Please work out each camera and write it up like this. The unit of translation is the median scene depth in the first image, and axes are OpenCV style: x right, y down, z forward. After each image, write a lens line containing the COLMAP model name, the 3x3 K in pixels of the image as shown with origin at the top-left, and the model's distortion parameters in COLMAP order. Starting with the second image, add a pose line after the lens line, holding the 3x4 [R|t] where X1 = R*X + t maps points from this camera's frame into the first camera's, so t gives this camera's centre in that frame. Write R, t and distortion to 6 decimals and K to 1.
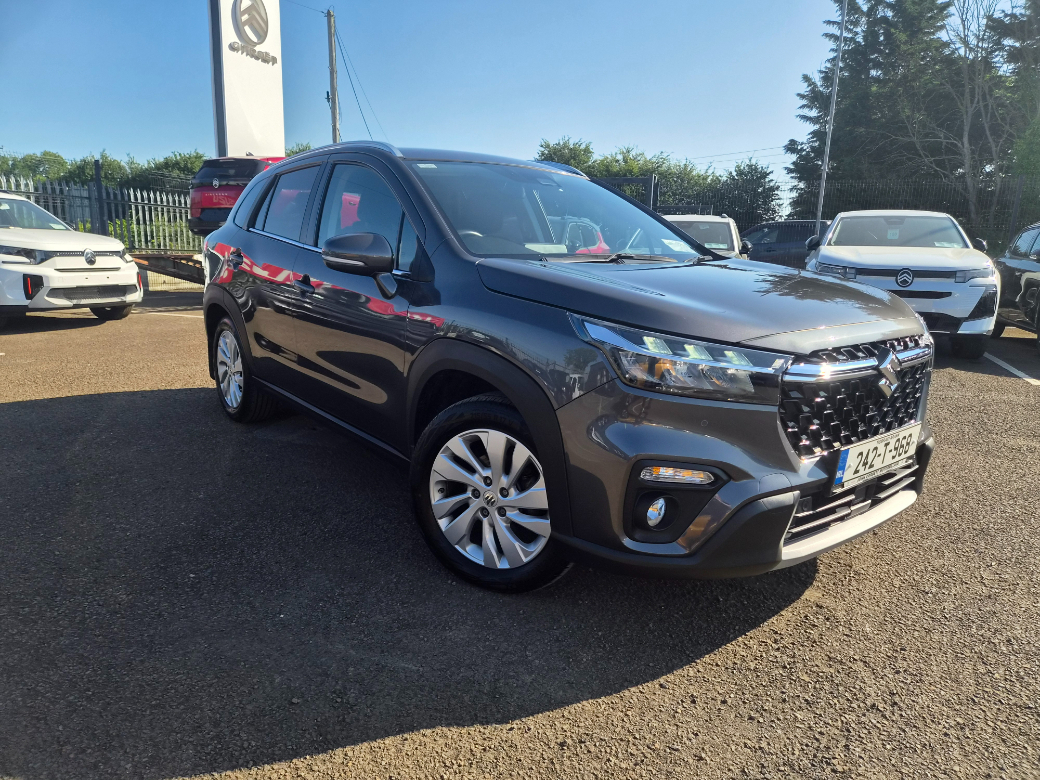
lens RADIAL K [[763.3, 0, 520.0], [0, 763.3, 390.0], [0, 0, 1]] dist [0.070721, -0.078653]
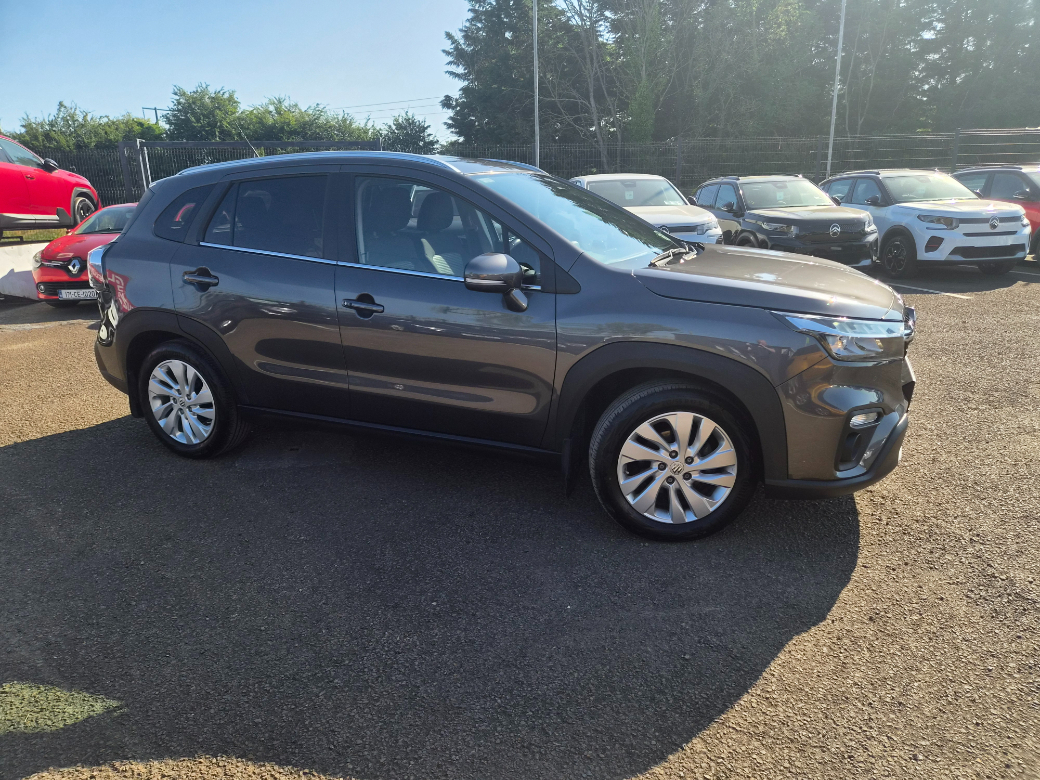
lens RADIAL K [[780.1, 0, 520.0], [0, 780.1, 390.0], [0, 0, 1]] dist [0.065943, -0.089491]
pose [[0.862818, -0.166653, 0.477254, -0.157177], [0.134556, 0.985750, 0.100953, -0.026318], [-0.487277, -0.022887, 0.872947, 0.008329]]
